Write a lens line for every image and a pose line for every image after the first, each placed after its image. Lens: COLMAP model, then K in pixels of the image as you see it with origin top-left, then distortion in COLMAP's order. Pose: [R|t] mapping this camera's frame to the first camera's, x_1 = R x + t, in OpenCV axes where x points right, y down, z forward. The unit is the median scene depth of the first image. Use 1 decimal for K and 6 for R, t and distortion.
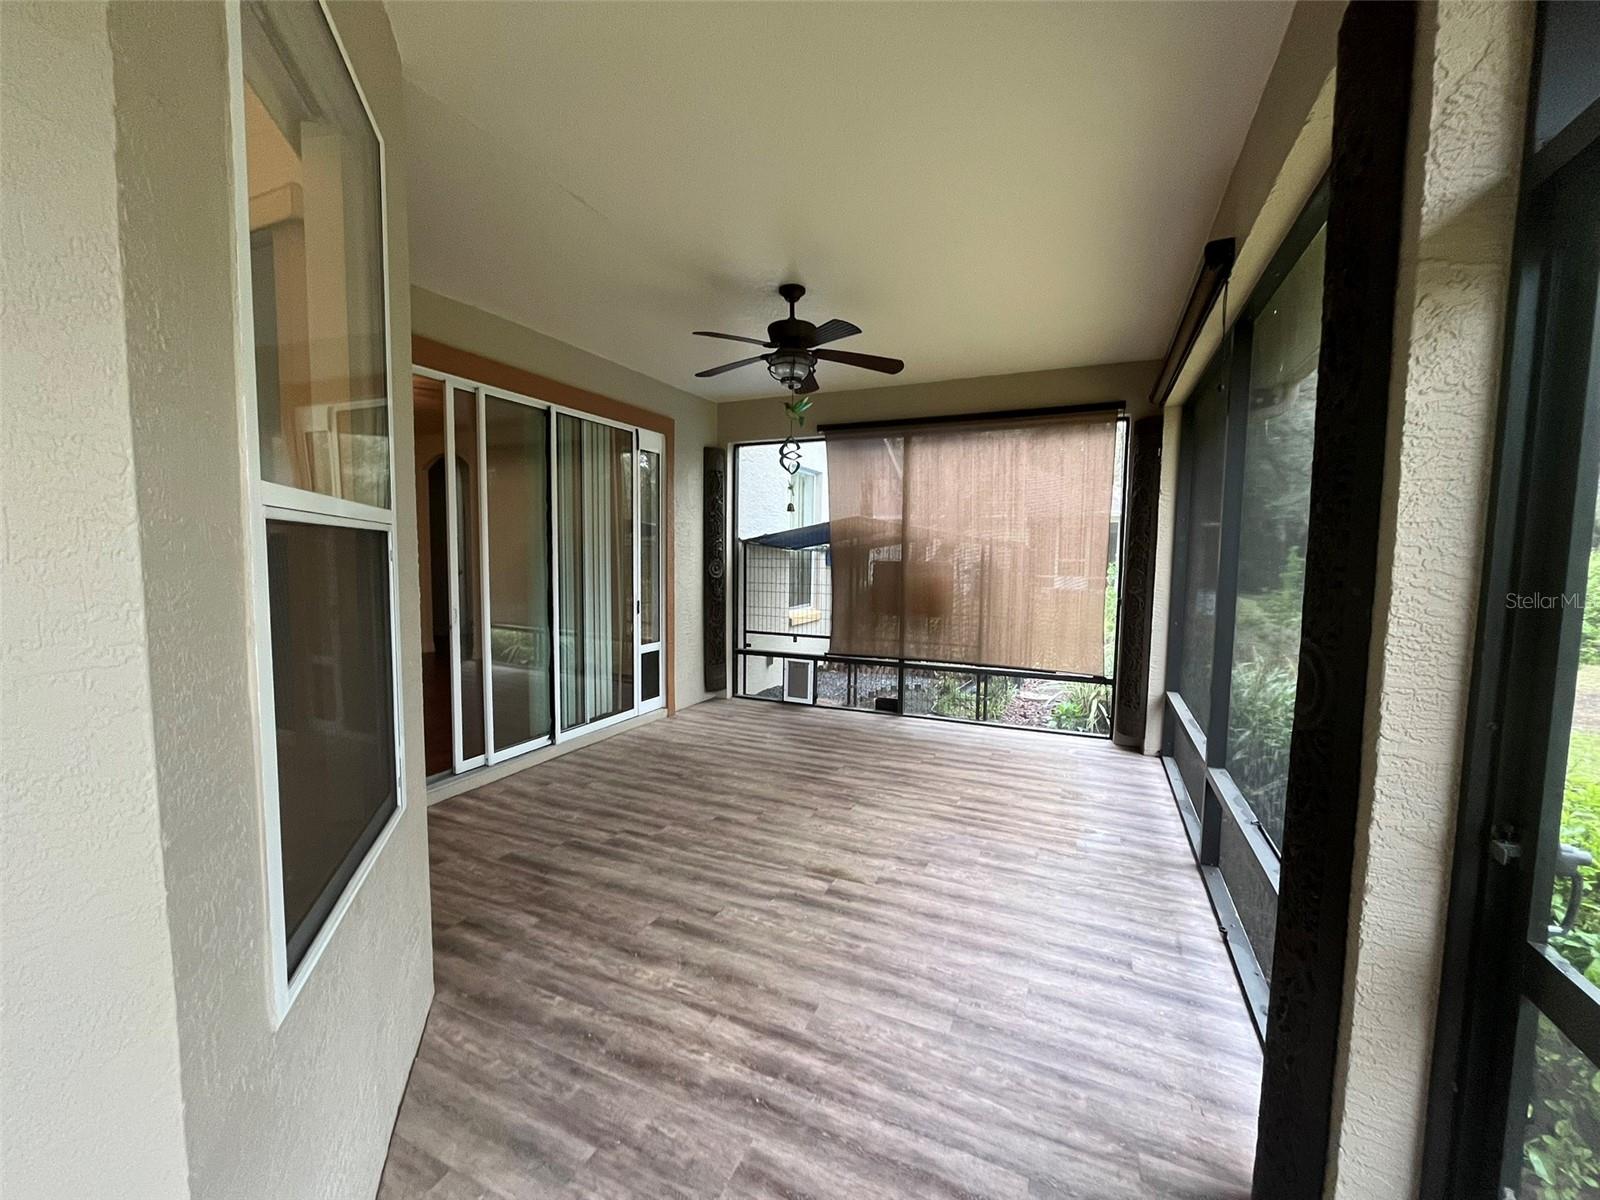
lens RADIAL K [[643.0, 0, 801.8], [0, 643.0, 603.4], [0, 0, 1]] dist [0.001616, -0.000553]
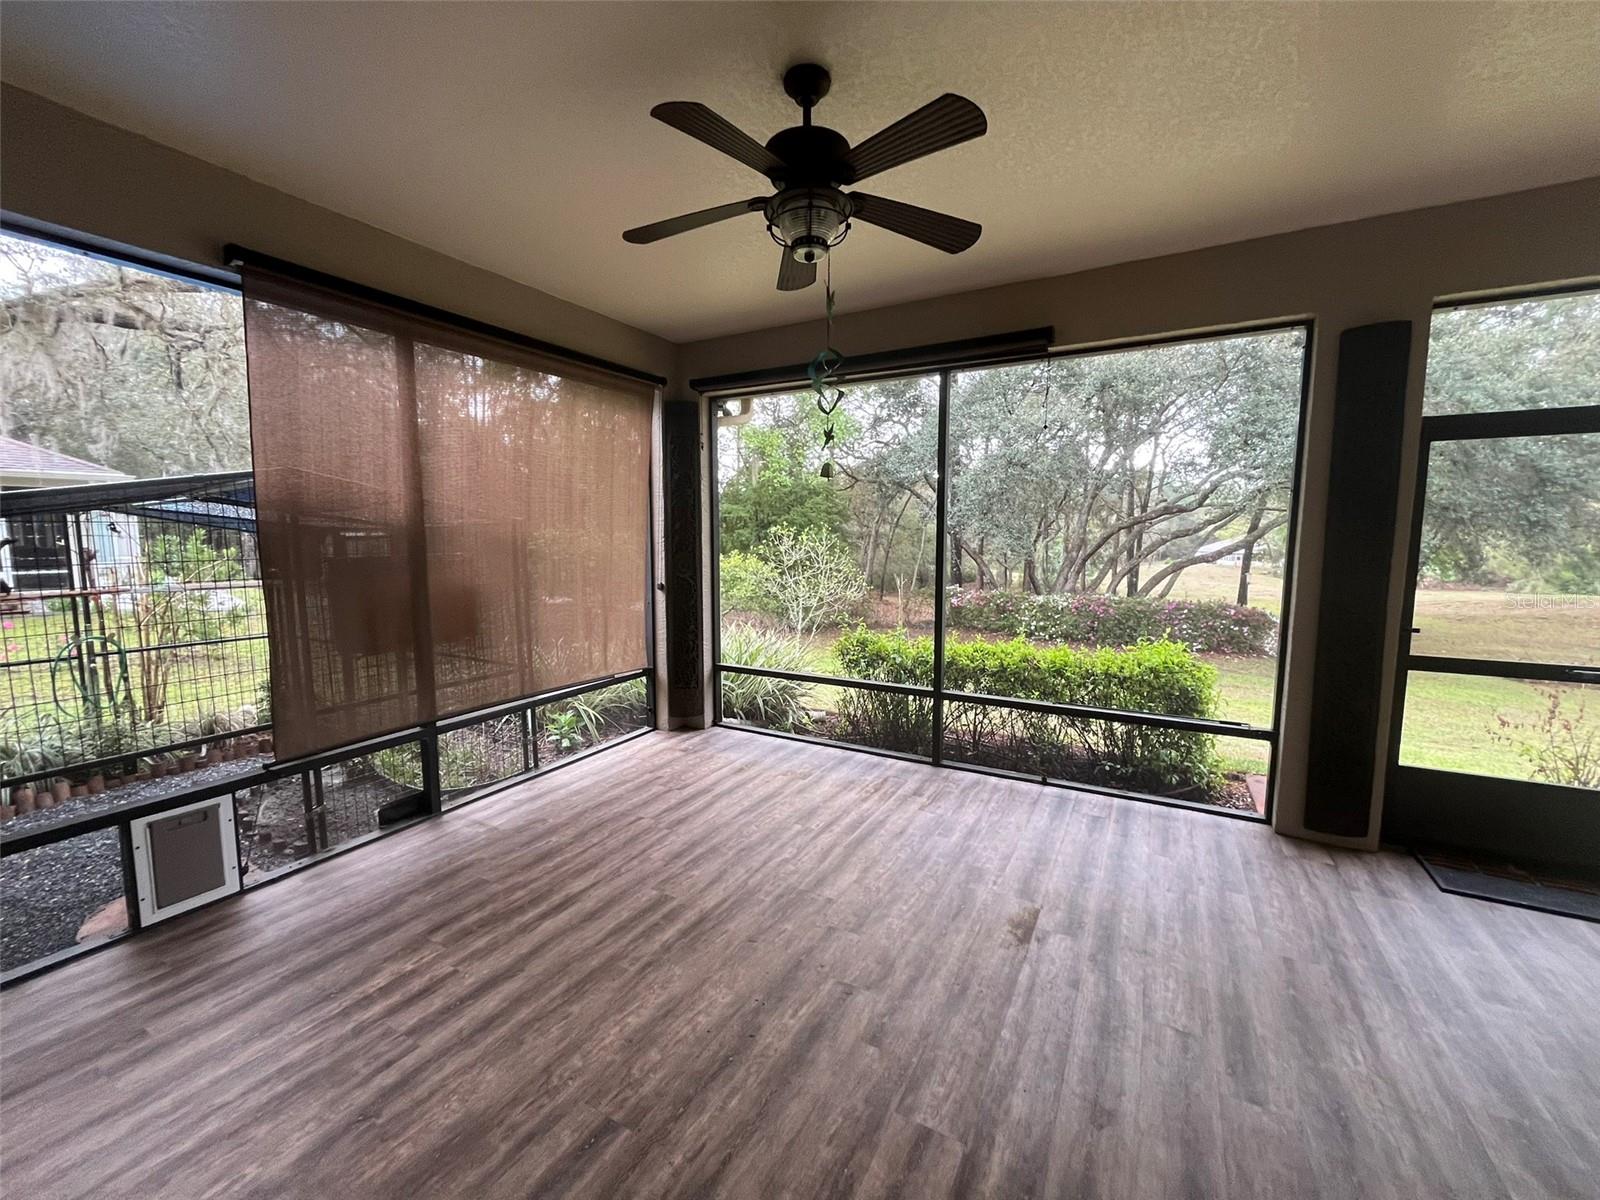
lens RADIAL K [[643.0, 0, 806.1], [0, 643.0, 597.0], [0, 0, 1]] dist [0.001616, -0.000553]
pose [[0.088412, -0.107749, 0.990239, -0.597131], [0.082455, 0.991512, 0.100526, -0.088015], [-0.992665, 0.072762, 0.096546, 0.927777]]
